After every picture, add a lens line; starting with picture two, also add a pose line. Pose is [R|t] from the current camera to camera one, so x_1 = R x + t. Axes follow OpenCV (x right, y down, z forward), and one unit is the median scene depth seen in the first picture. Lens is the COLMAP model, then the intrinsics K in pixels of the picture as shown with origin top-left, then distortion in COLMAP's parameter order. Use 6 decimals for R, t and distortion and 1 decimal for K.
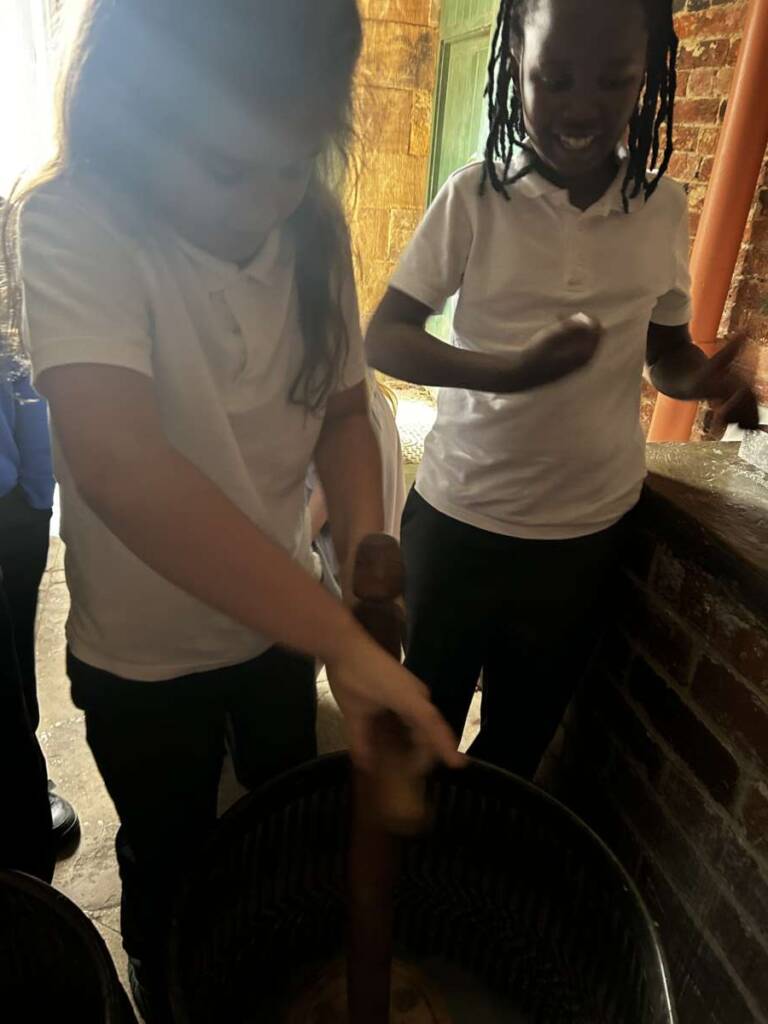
lens RADIAL K [[767.2, 0, 383.6], [0, 767.2, 506.5], [0, 0, 1]] dist [0.042325, -0.044703]
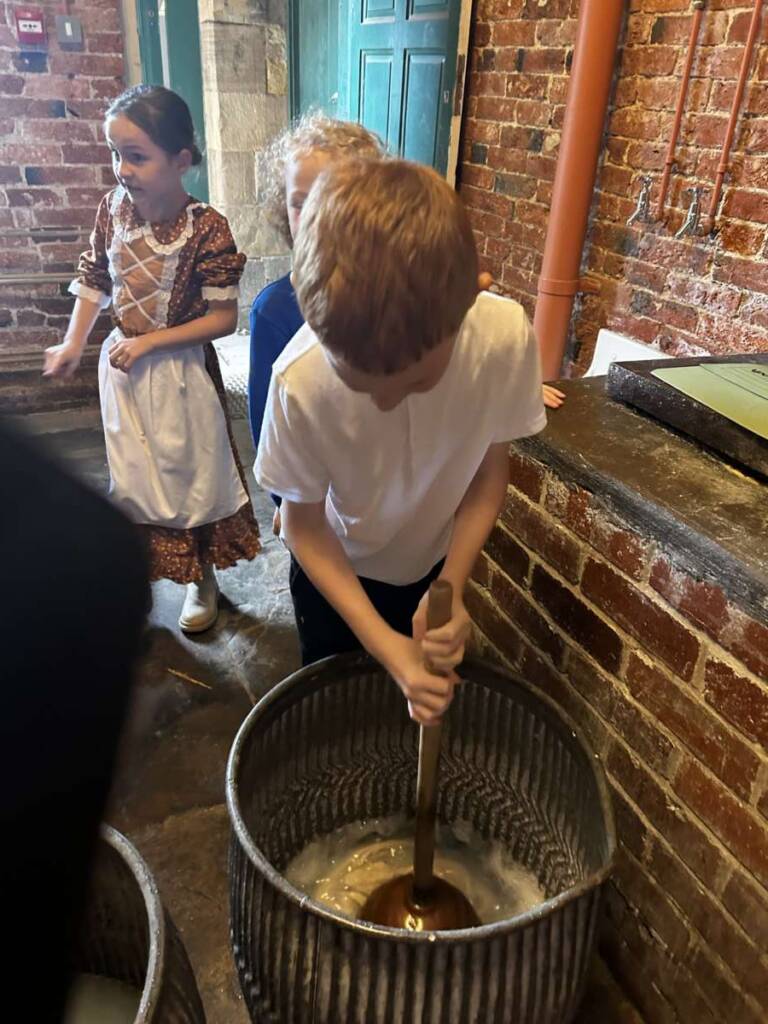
lens RADIAL K [[767.2, 0, 388.5], [0, 767.2, 508.9], [0, 0, 1]] dist [0.042325, -0.044703]
pose [[0.983752, -0.107357, 0.143895, -0.060800], [0.095232, 0.991498, 0.088674, -0.021007], [-0.152191, -0.073530, 0.985612, -0.137913]]
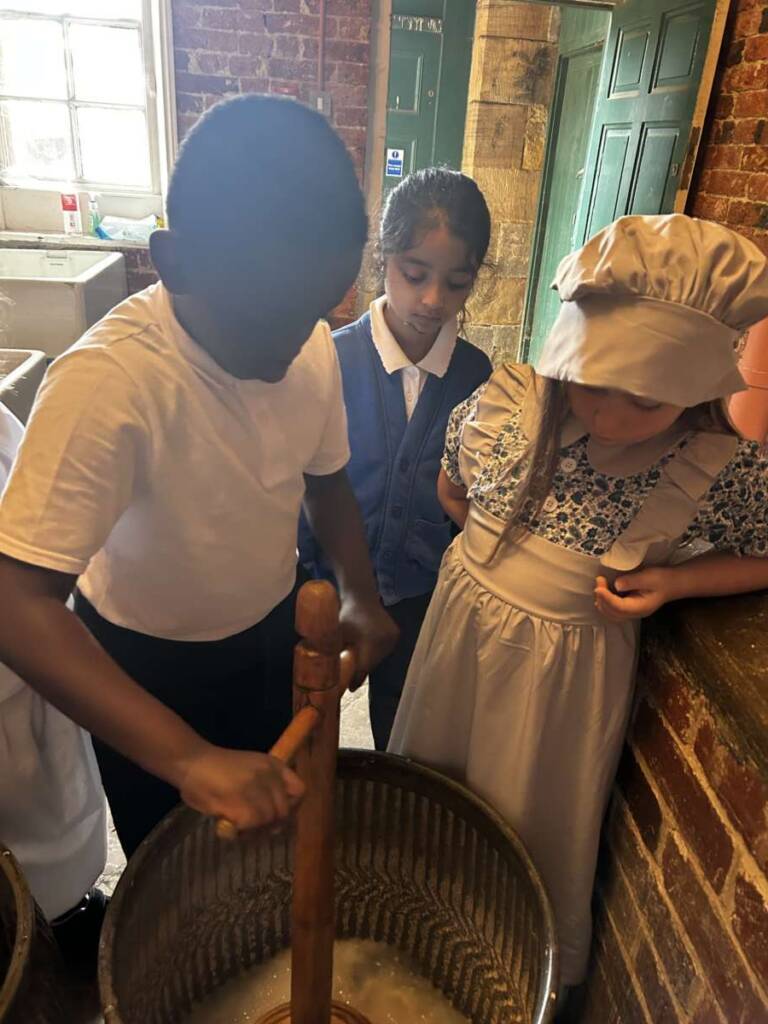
lens RADIAL K [[767.2, 0, 388.1], [0, 767.2, 507.3], [0, 0, 1]] dist [0.042325, -0.044703]
pose [[0.985965, 0.060118, -0.155751, 0.193569], [-0.061248, 0.998120, -0.002459, -0.026889], [0.155310, 0.011964, 0.987793, -0.036825]]
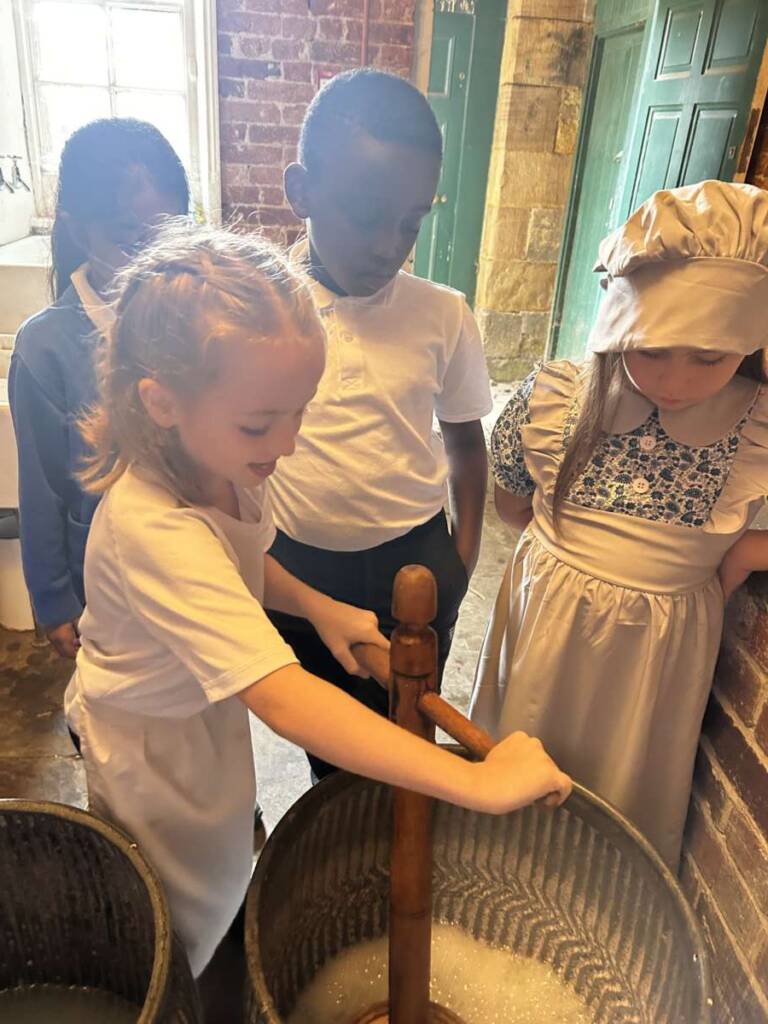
lens RADIAL K [[767.2, 0, 376.8], [0, 767.2, 505.0], [0, 0, 1]] dist [0.042325, -0.044703]
pose [[0.981799, 0.067754, -0.177426, 0.071226], [-0.066438, 0.997701, 0.013356, -0.026365], [0.177923, -0.001325, 0.984043, -0.042567]]
